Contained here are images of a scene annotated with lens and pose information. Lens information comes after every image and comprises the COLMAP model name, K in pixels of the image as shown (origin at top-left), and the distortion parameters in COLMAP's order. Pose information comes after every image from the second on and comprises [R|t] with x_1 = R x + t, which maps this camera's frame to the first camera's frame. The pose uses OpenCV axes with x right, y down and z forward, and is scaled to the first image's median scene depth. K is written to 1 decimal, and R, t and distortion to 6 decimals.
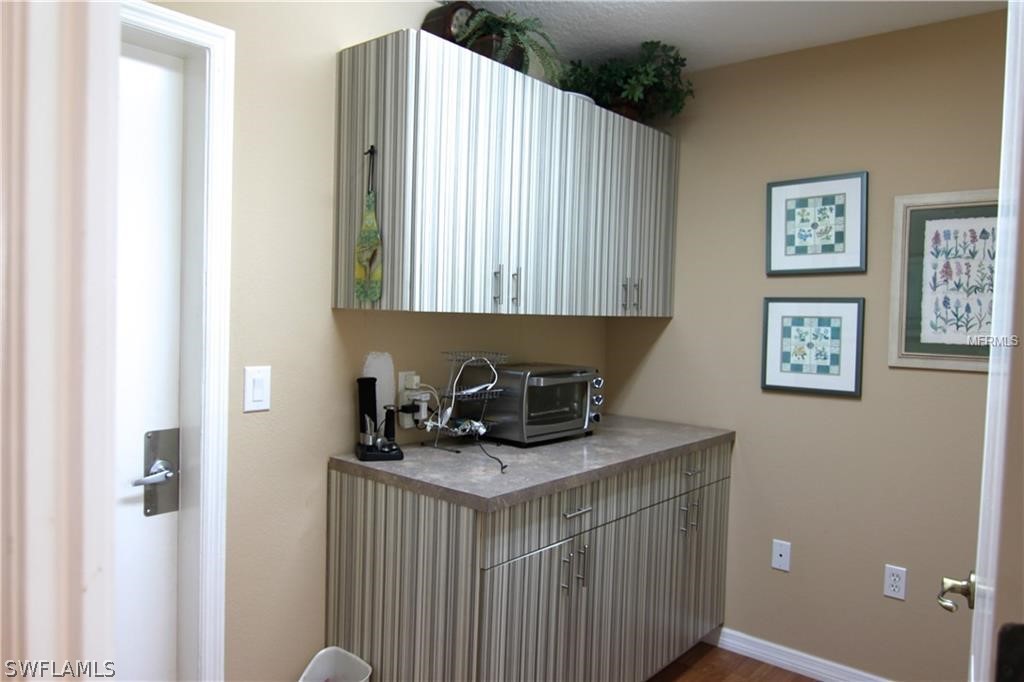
lens RADIAL K [[733.4, 0, 512.0], [0, 733.4, 341.0], [0, 0, 1]] dist [0.003146, -0.000034]
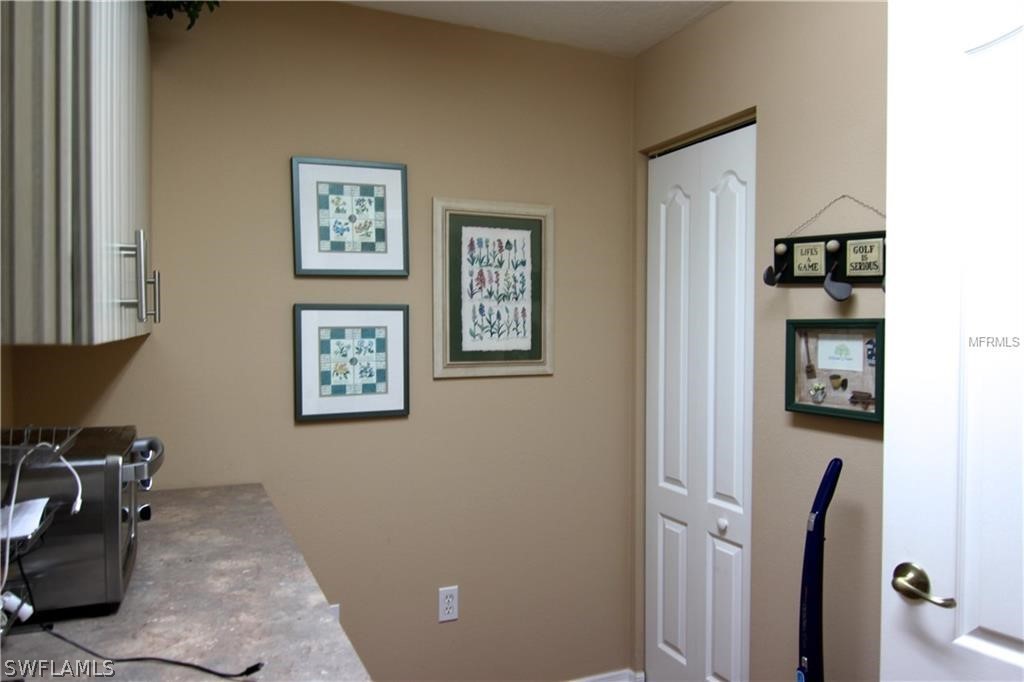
lens RADIAL K [[733.4, 0, 512.0], [0, 733.4, 341.0], [0, 0, 1]] dist [0.003146, -0.000034]
pose [[0.430764, -0.042032, 0.901485, -0.284081], [0.046699, 0.998615, 0.024246, -0.030674], [-0.901256, 0.031654, 0.432130, 0.502255]]
